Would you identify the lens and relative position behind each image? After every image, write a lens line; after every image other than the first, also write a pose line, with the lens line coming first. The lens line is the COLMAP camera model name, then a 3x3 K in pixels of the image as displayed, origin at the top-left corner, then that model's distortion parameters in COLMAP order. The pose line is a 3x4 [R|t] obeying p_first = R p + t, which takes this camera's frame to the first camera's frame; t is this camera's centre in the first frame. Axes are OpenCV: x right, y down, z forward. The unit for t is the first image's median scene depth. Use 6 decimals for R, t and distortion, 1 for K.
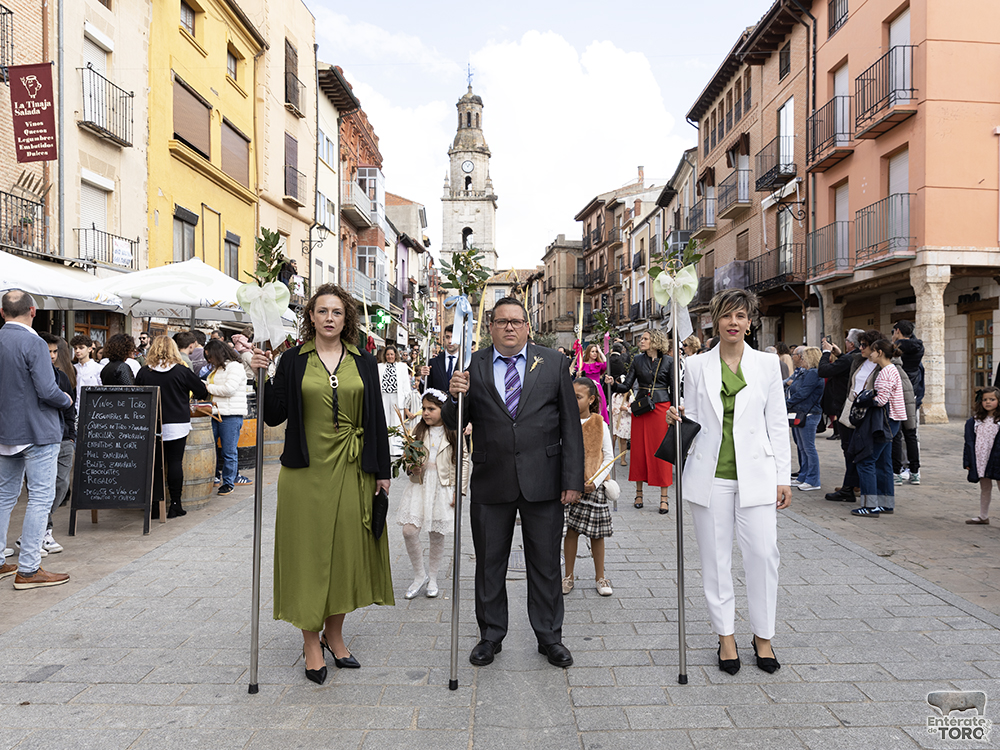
lens RADIAL K [[824.9, 0, 515.9], [0, 824.9, 374.9], [0, 0, 1]] dist [0.003874, 0.000610]
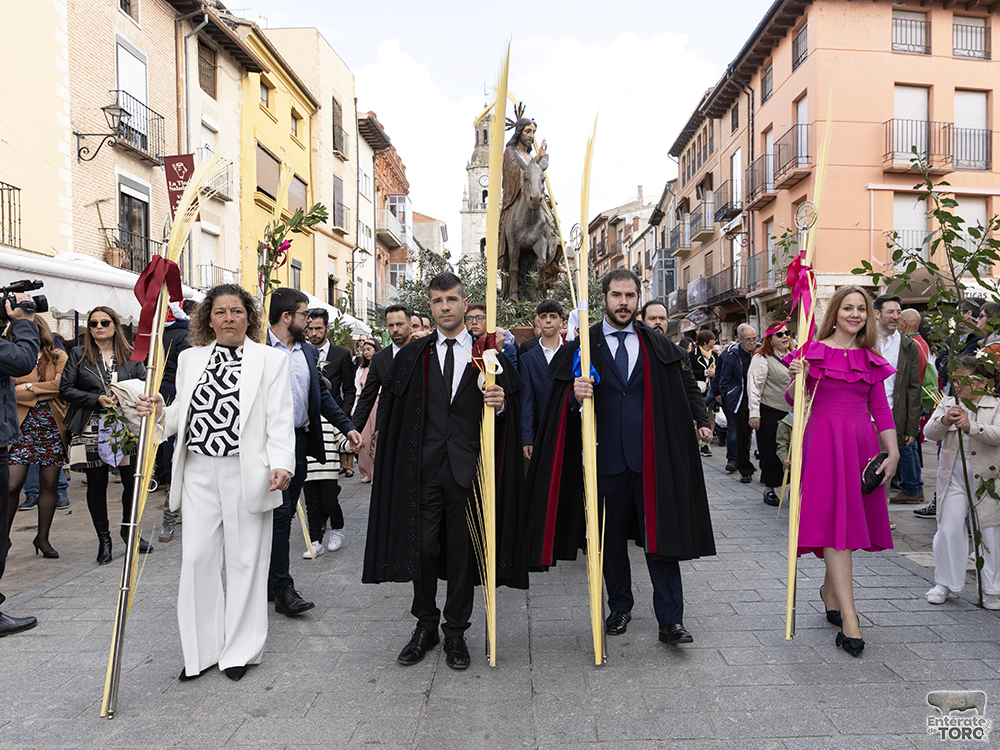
lens RADIAL K [[803.2, 0, 530.7], [0, 803.2, 386.6], [0, 0, 1]] dist [0.005999, 0.002919]
pose [[0.999956, -0.008470, -0.004037, 0.011866], [0.008518, 0.999893, 0.011896, 0.006973], [0.003936, -0.011930, 0.999921, -0.159022]]
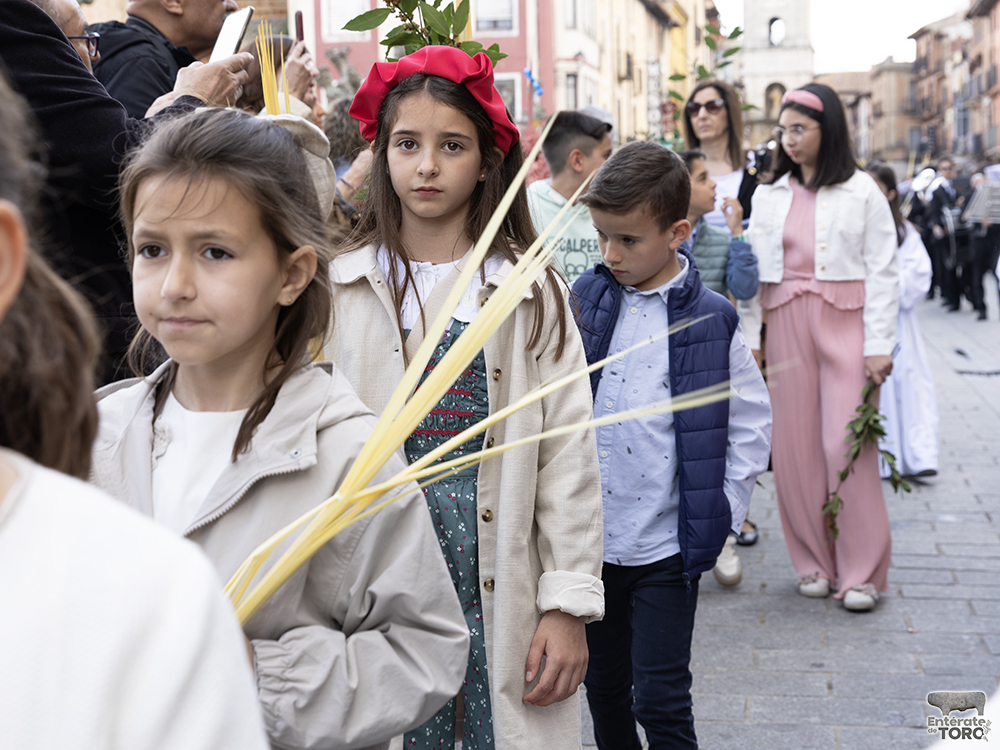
lens RADIAL K [[1651.6, 0, 500.0], [0, 1651.6, 375.0], [0, 0, 1]] dist [-0.032976, -0.097383]
pose [[0.978579, -0.004704, -0.205818, 0.012497], [0.023411, 0.995797, 0.088550, 0.023231], [0.204536, -0.091472, 0.974576, -1.930579]]
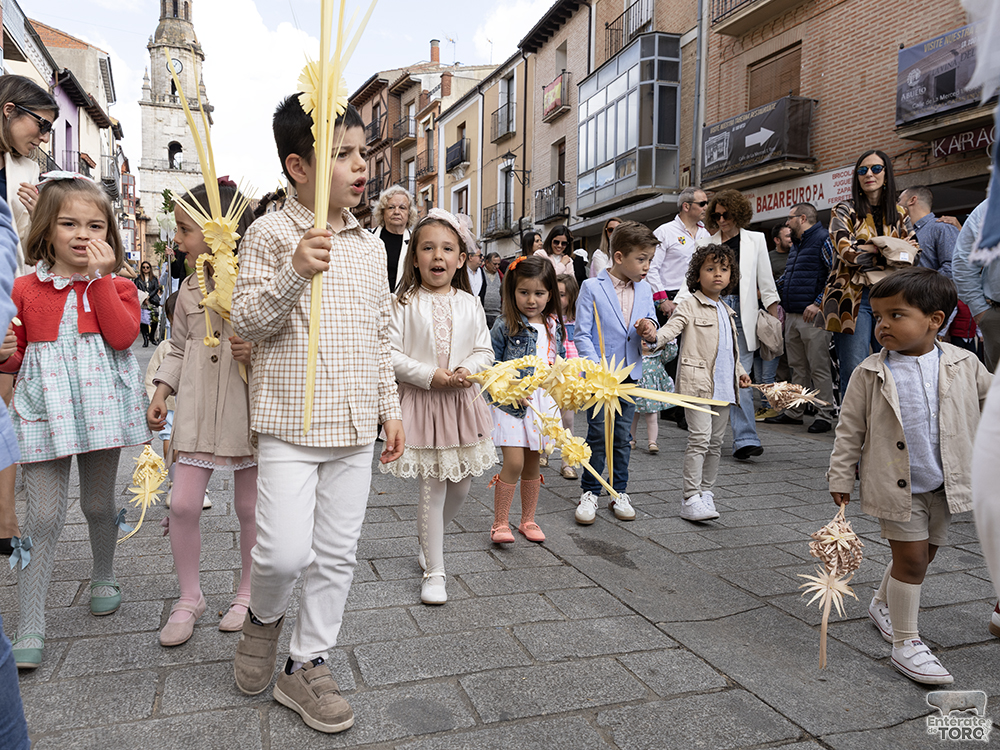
lens RADIAL K [[750.4, 0, 500.0], [0, 750.4, 375.0], [0, 0, 1]] dist [0.006836, -0.000150]
pose [[0.938472, -0.006813, 0.345288, -0.054564], [-0.015755, 0.997920, 0.062512, 0.006753], [-0.344996, -0.064106, 0.936413, 0.618462]]
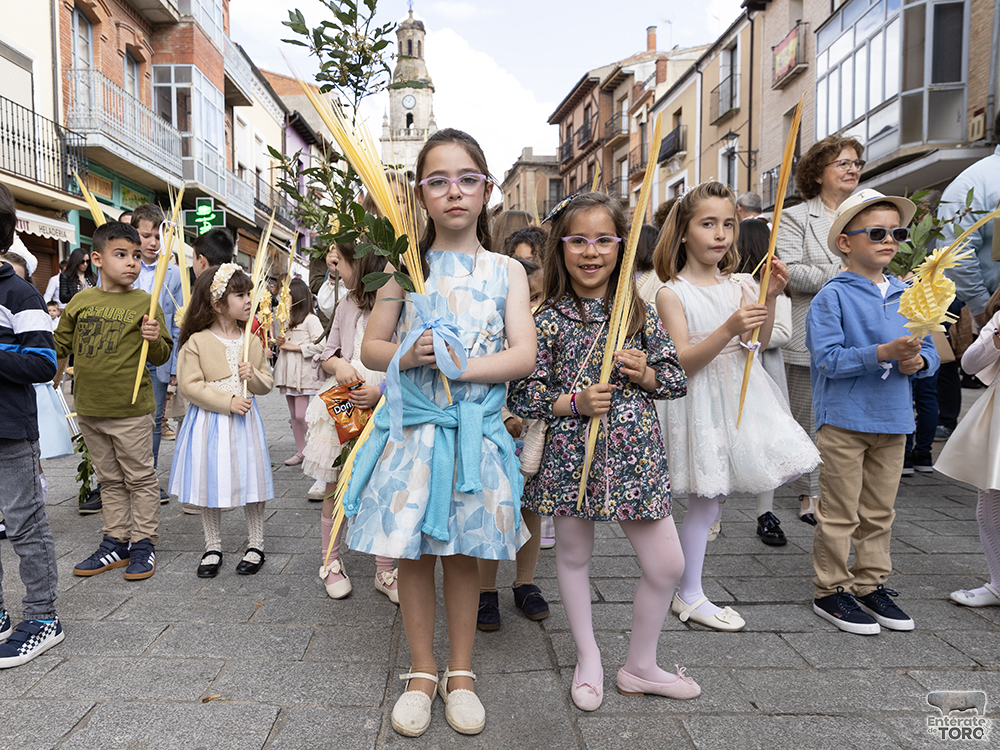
lens RADIAL K [[746.0, 0, 424.5], [0, 746.0, 379.8], [0, 0, 1]] dist [-0.000207, 0.007090]
pose [[0.998794, -0.006266, -0.048694, -0.016083], [0.008994, 0.998389, 0.056020, 0.005473], [0.048265, -0.056390, 0.997242, 0.671082]]
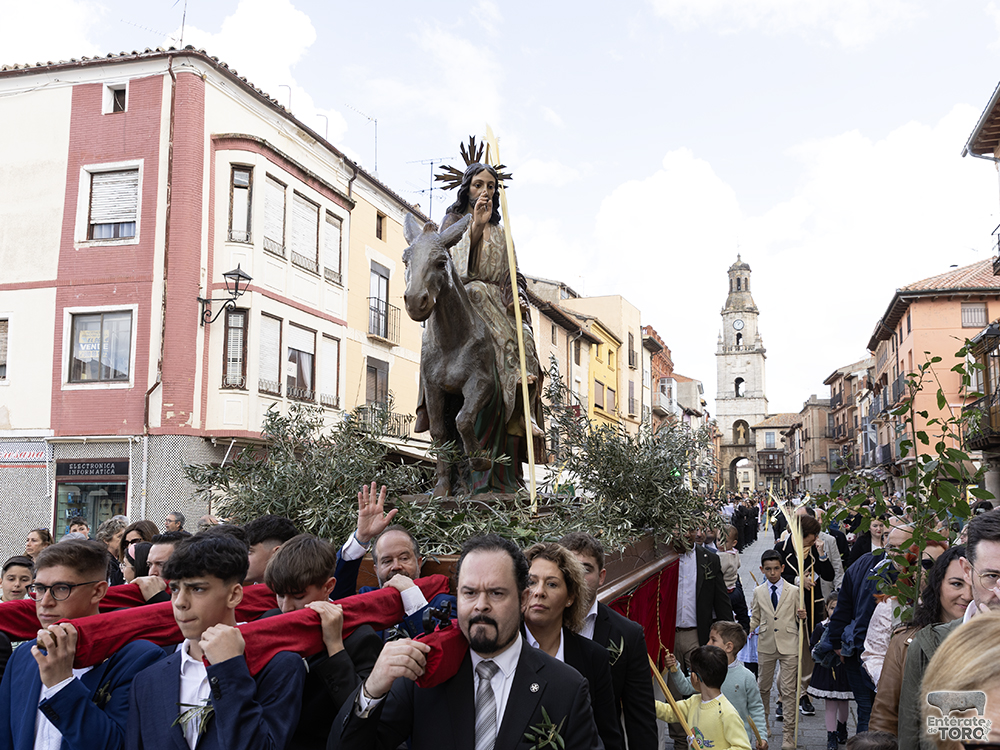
lens RADIAL K [[875.7, 0, 527.4], [0, 875.7, 412.3], [0, 0, 1]] dist [0.001961, 0.001137]
pose [[0.953480, -0.029112, -0.300048, 0.085749], [-0.003578, 0.994163, -0.107828, -0.000869], [0.301436, 0.103885, 0.947810, -0.821505]]
